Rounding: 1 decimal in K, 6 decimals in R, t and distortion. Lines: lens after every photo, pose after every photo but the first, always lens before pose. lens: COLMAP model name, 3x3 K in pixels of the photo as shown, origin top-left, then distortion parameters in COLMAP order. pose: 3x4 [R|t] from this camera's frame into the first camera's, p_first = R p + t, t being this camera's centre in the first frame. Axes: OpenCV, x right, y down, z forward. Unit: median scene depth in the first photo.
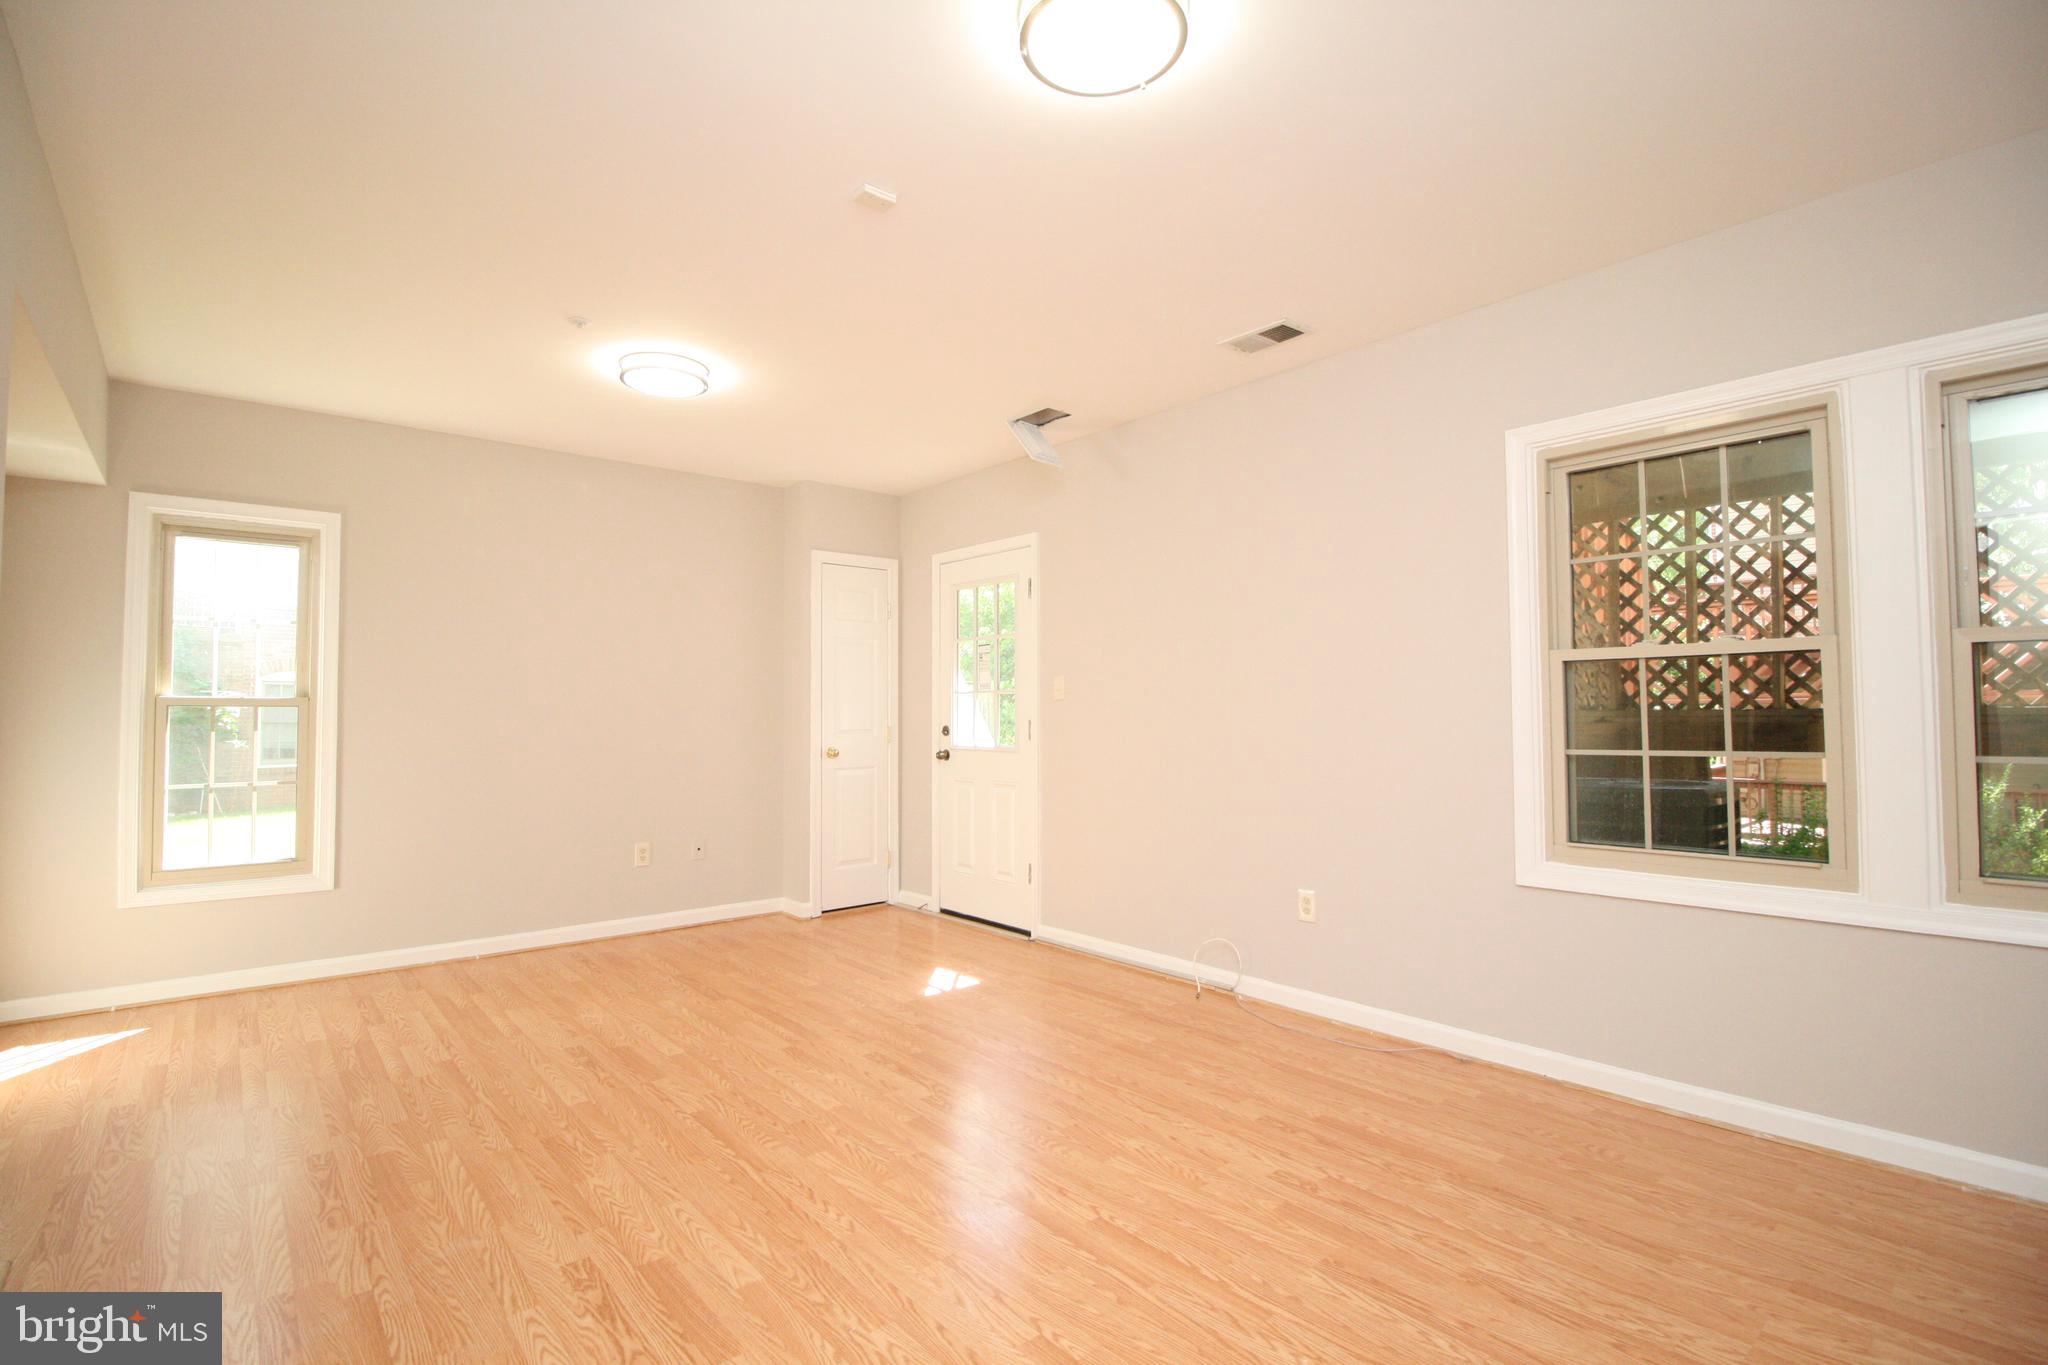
lens RADIAL K [[950.5, 0, 1016.2], [0, 950.5, 678.2], [0, 0, 1]] dist [-0.000872, -0.012275]
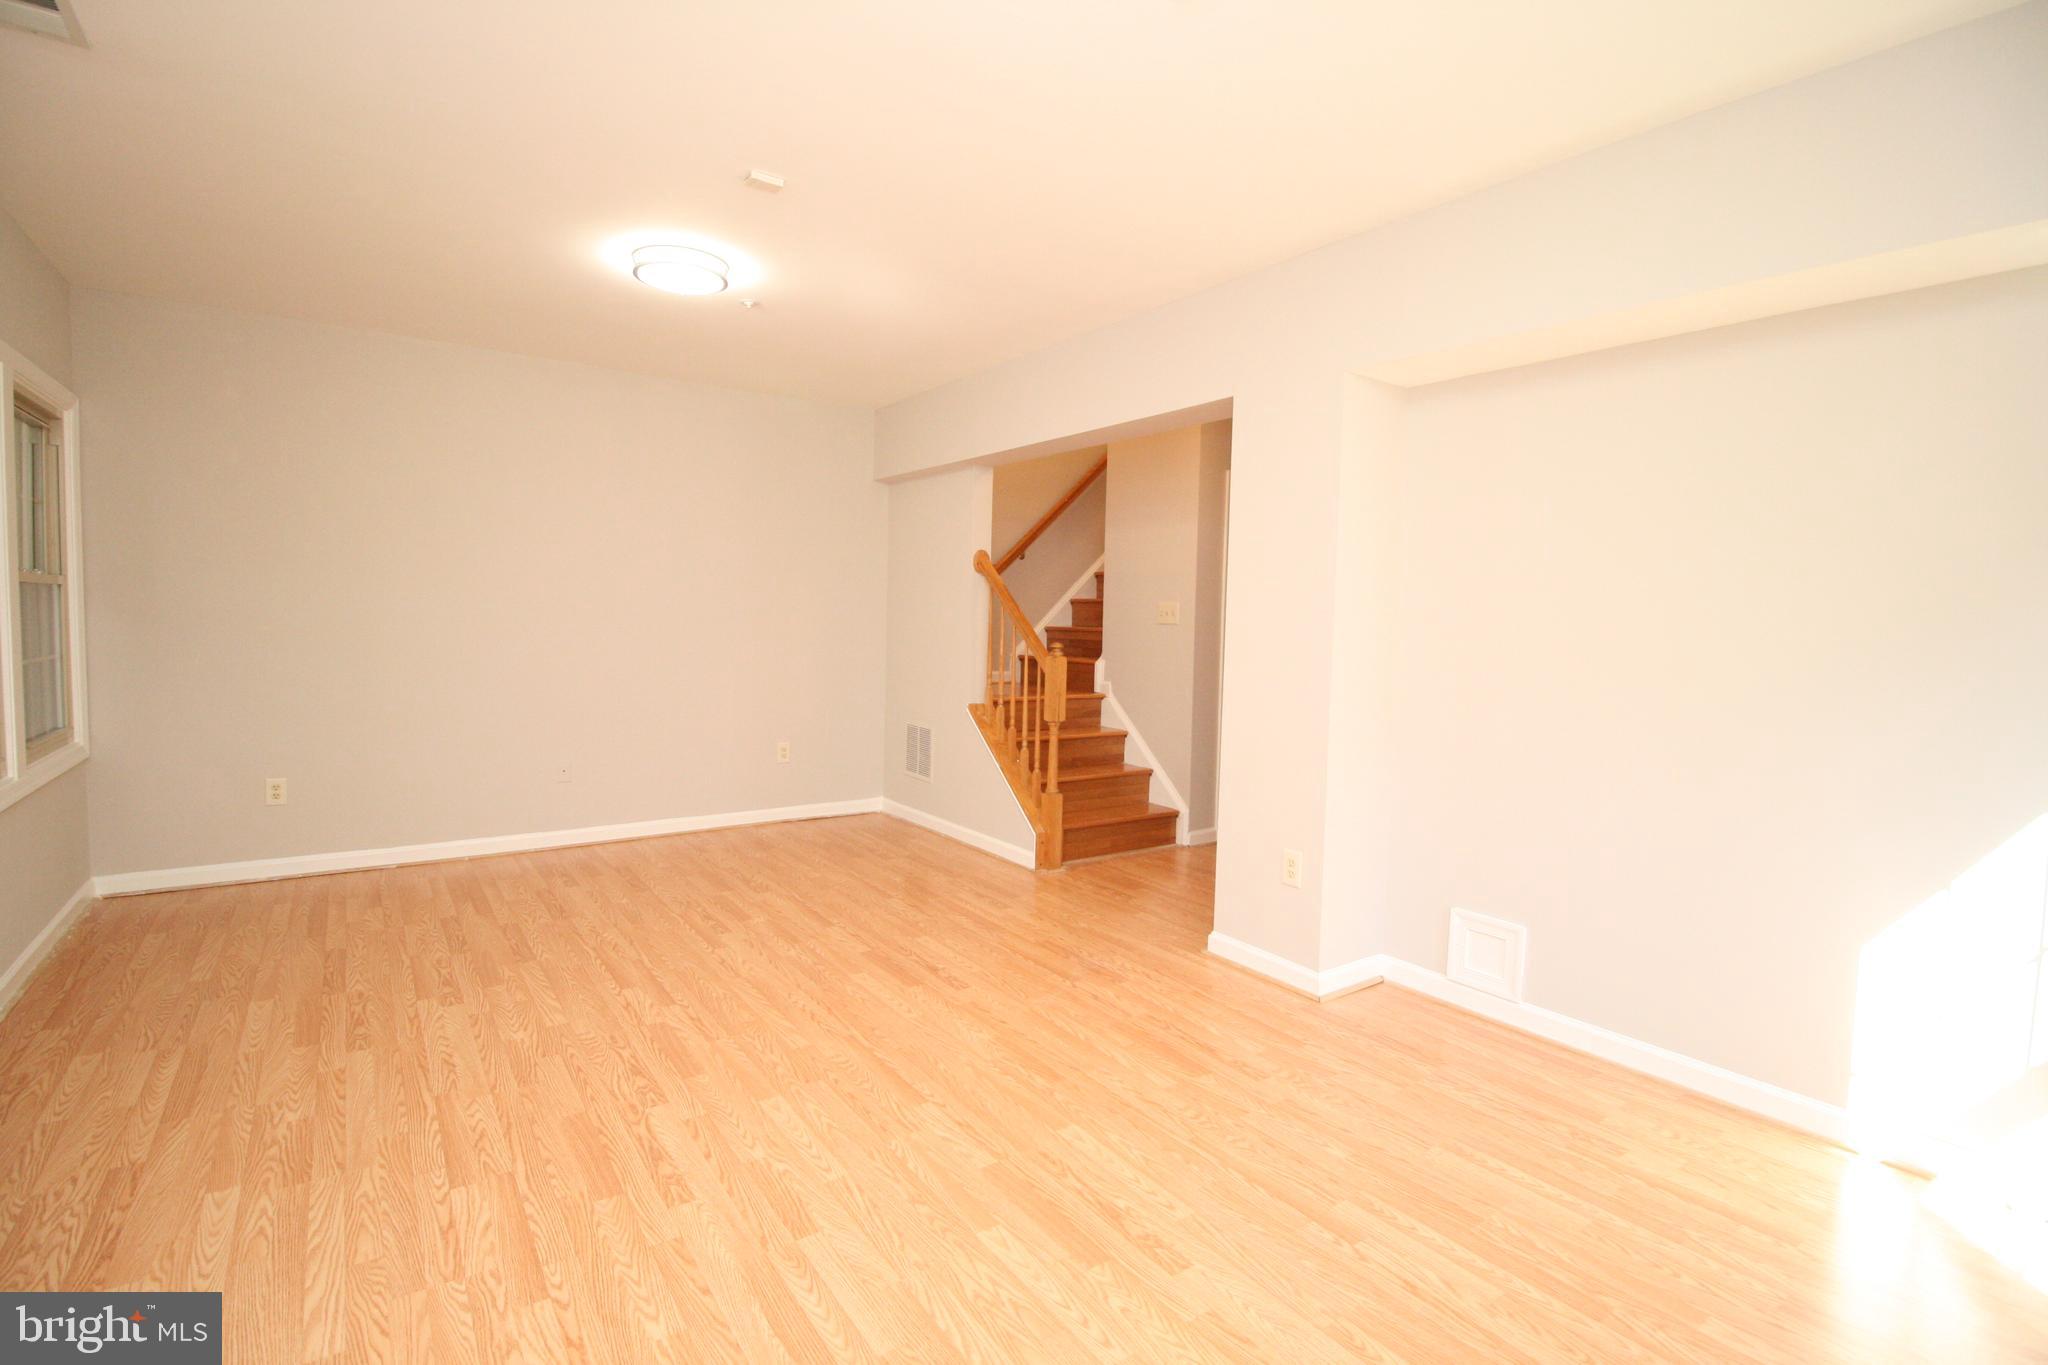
lens RADIAL K [[950.5, 0, 1016.2], [0, 950.5, 678.2], [0, 0, 1]] dist [-0.000872, -0.012275]
pose [[-0.995974, -0.021736, 0.086970, -0.468002], [-0.019521, 0.999465, 0.026233, 0.031209], [-0.087494, 0.024430, -0.995865, 1.771904]]
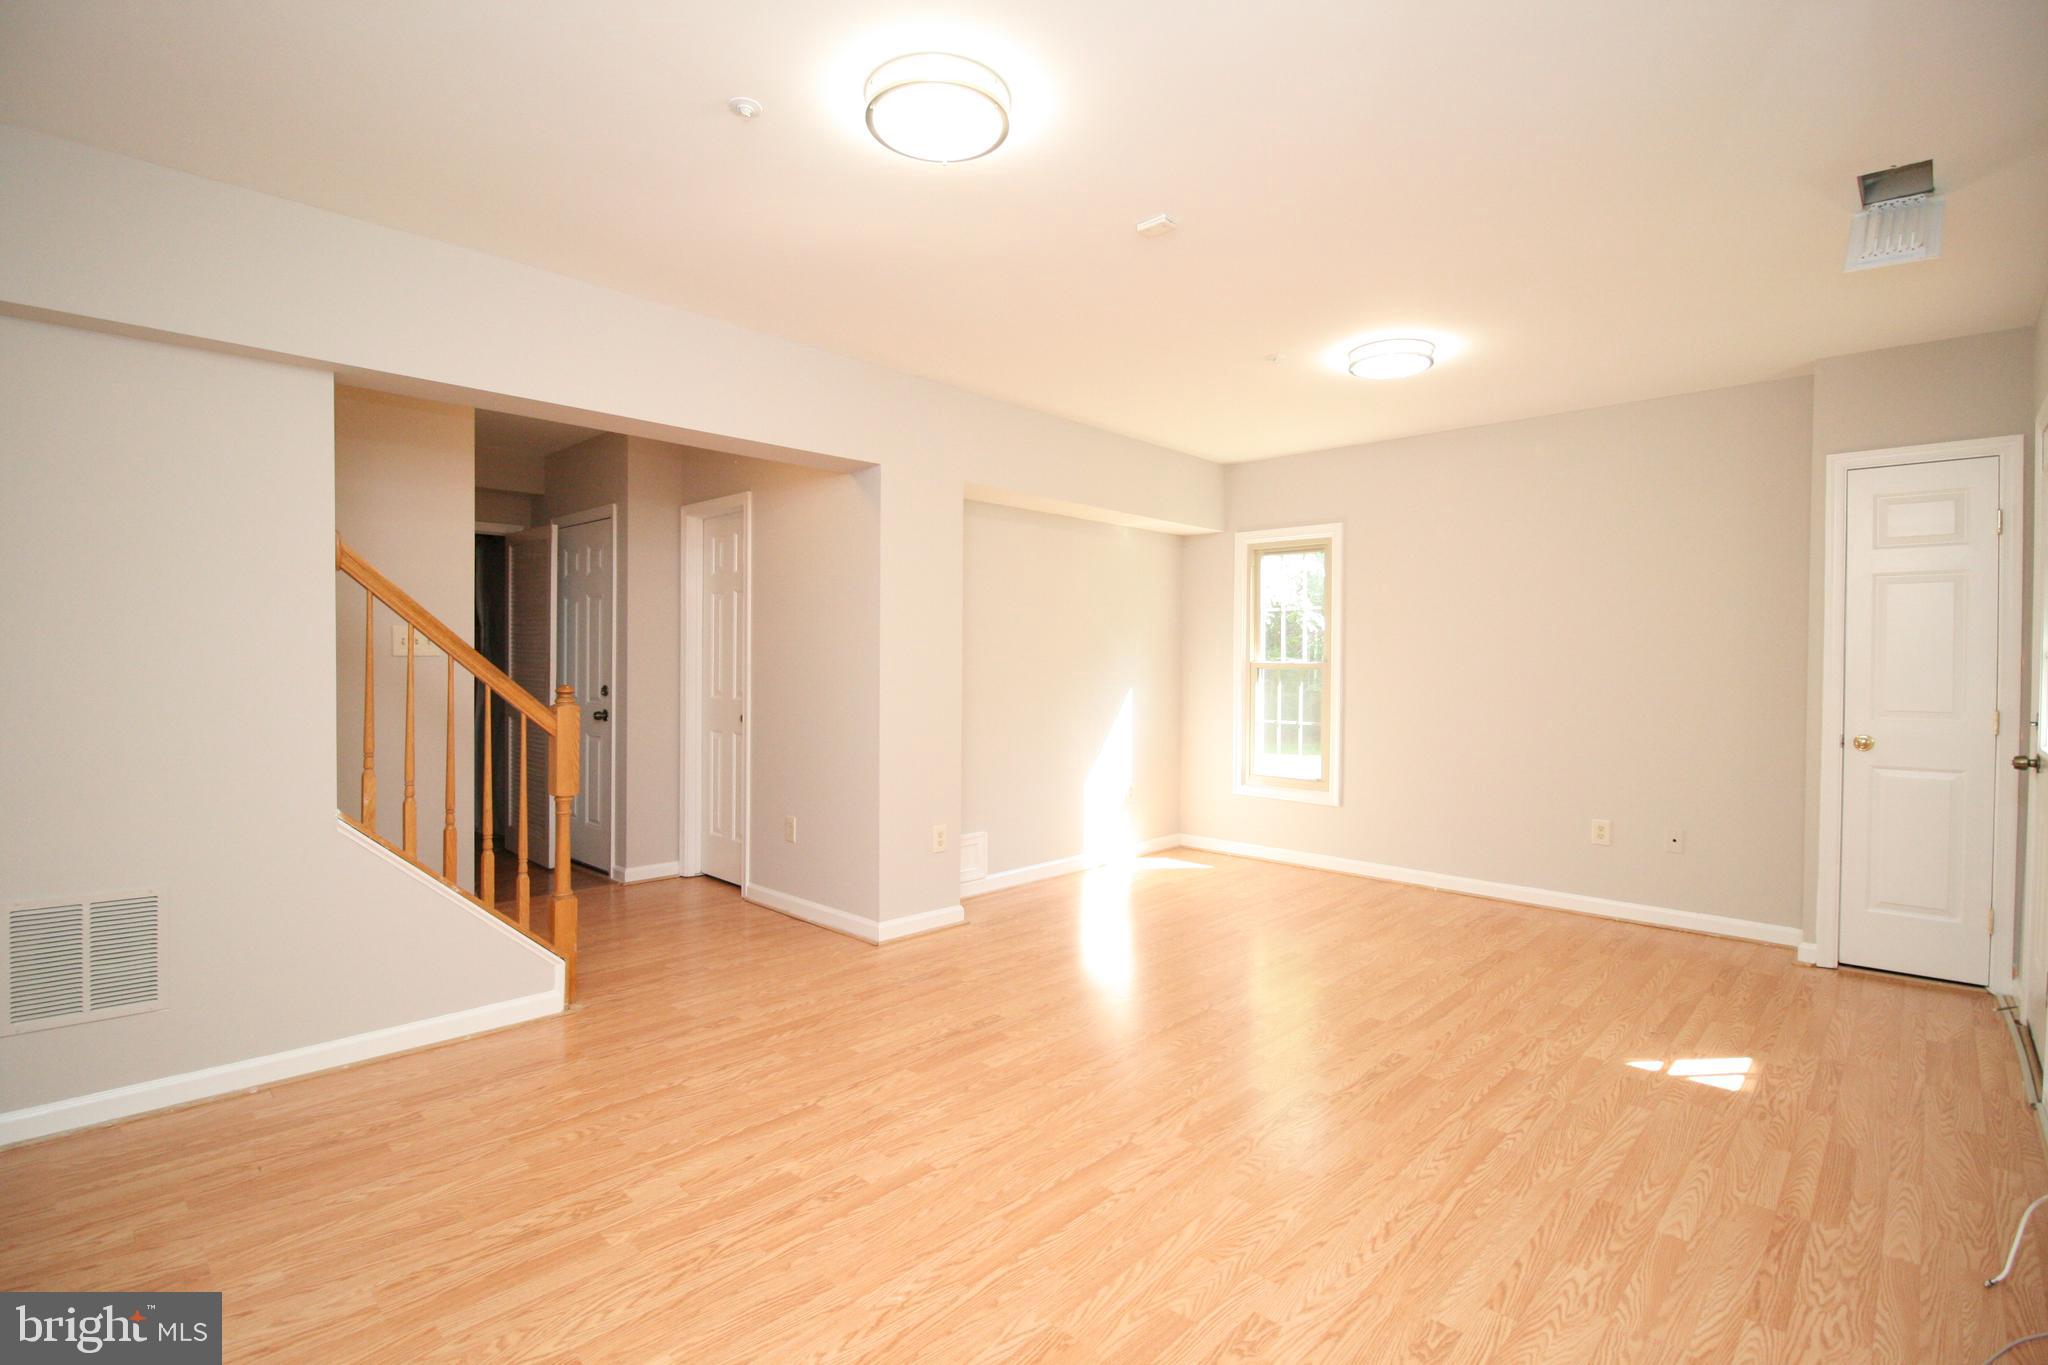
lens RADIAL K [[949.3, 0, 1017.0], [0, 949.3, 672.0], [0, 0, 1]] dist [0.001170, -0.014918]
pose [[0.101157, 0.017897, -0.994710, 0.804282], [0.031241, 0.999288, 0.021156, -0.012546], [0.994380, -0.033215, 0.100525, 0.603643]]
